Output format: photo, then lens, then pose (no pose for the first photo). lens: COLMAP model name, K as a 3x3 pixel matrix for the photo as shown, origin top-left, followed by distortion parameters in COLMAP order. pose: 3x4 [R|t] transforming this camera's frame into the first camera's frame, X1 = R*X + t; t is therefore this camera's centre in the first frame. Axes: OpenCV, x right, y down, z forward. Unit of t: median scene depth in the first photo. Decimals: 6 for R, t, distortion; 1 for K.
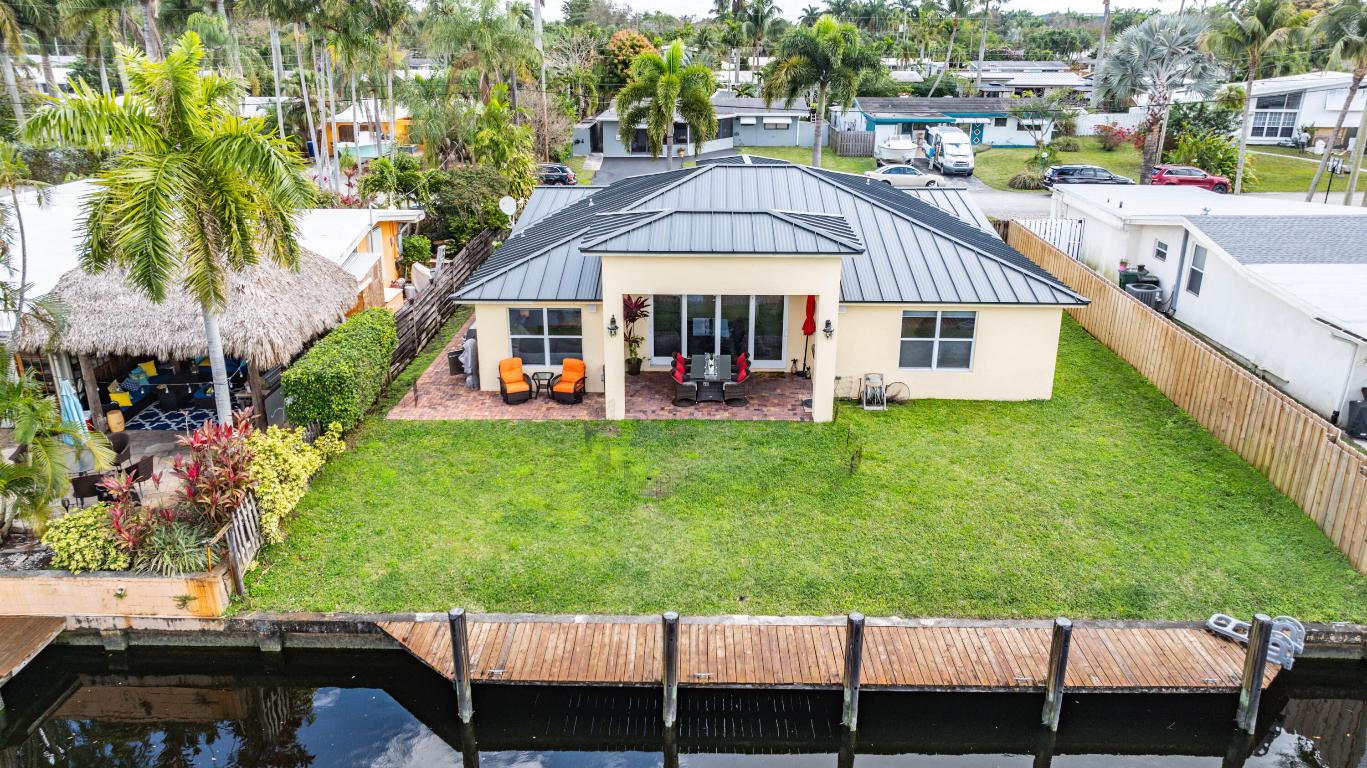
lens RADIAL K [[961.4, 0, 683.5], [0, 961.4, 384.0], [0, 0, 1]] dist [-0.028905, 0.053107]
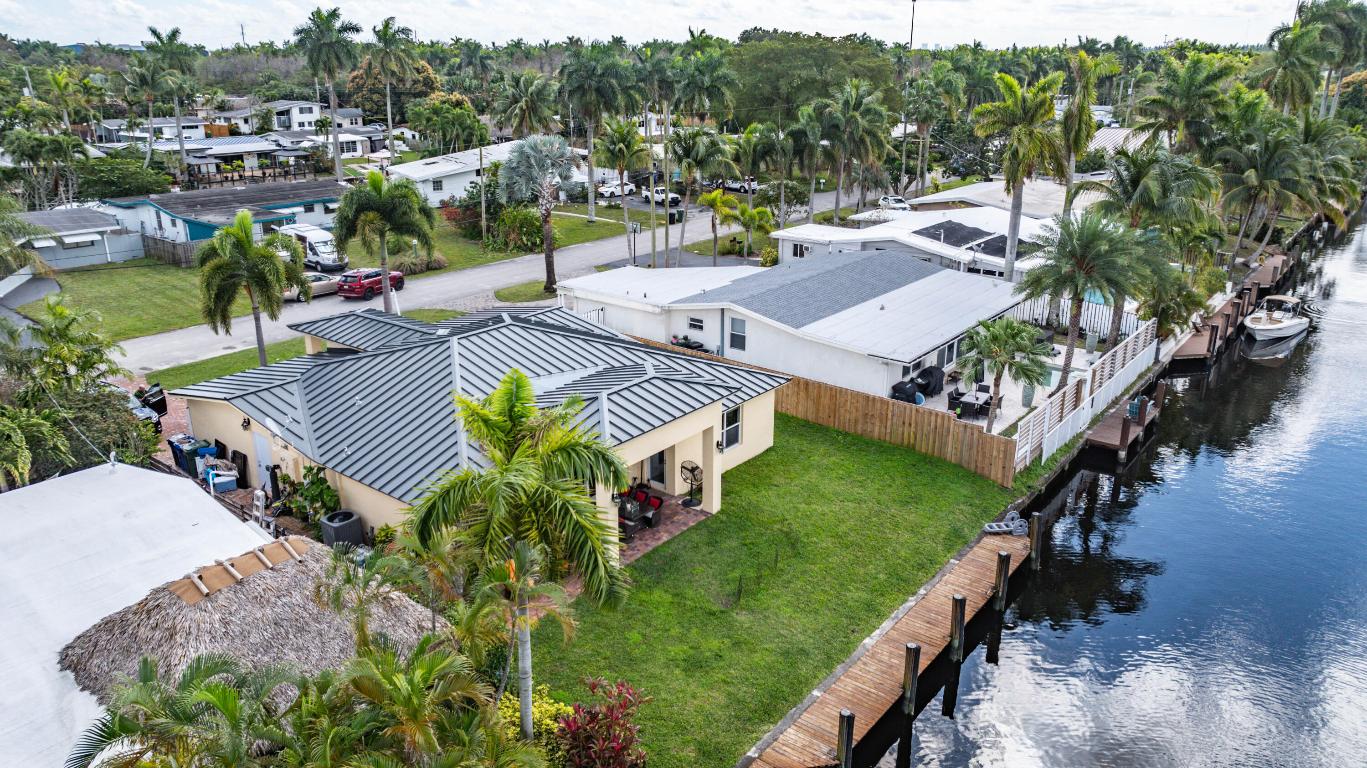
lens RADIAL K [[961.4, 0, 683.5], [0, 961.4, 384.0], [0, 0, 1]] dist [-0.028905, 0.053107]
pose [[0.605724, -0.260051, 0.751979, -0.810954], [0.275605, 0.955150, 0.108310, -0.277721], [-0.746419, 0.141643, 0.650228, 0.107180]]
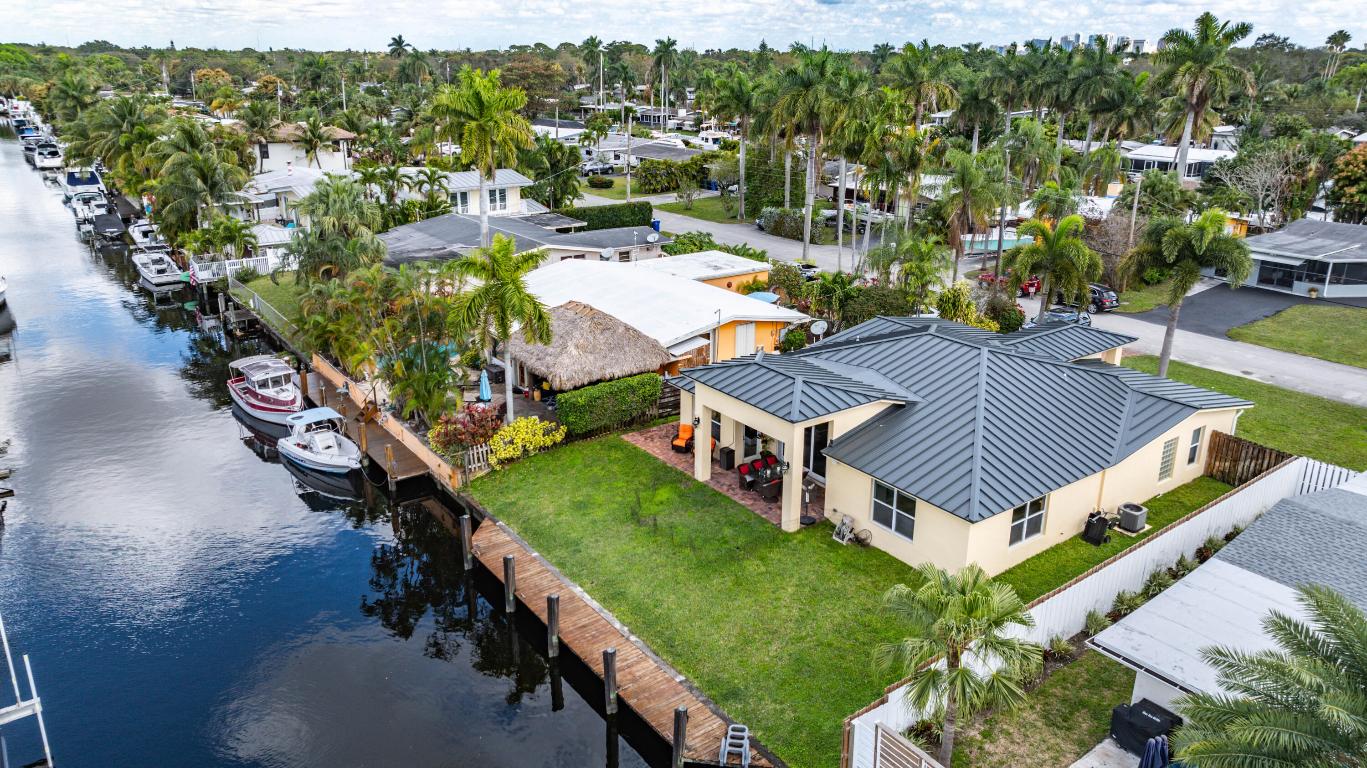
lens RADIAL K [[961.4, 0, 683.5], [0, 961.4, 384.0], [0, 0, 1]] dist [-0.028905, 0.053107]
pose [[0.602061, 0.256422, -0.756155, 0.995695], [-0.285333, 0.953590, 0.096188, -0.241336], [0.745726, 0.157845, 0.647285, -0.041822]]
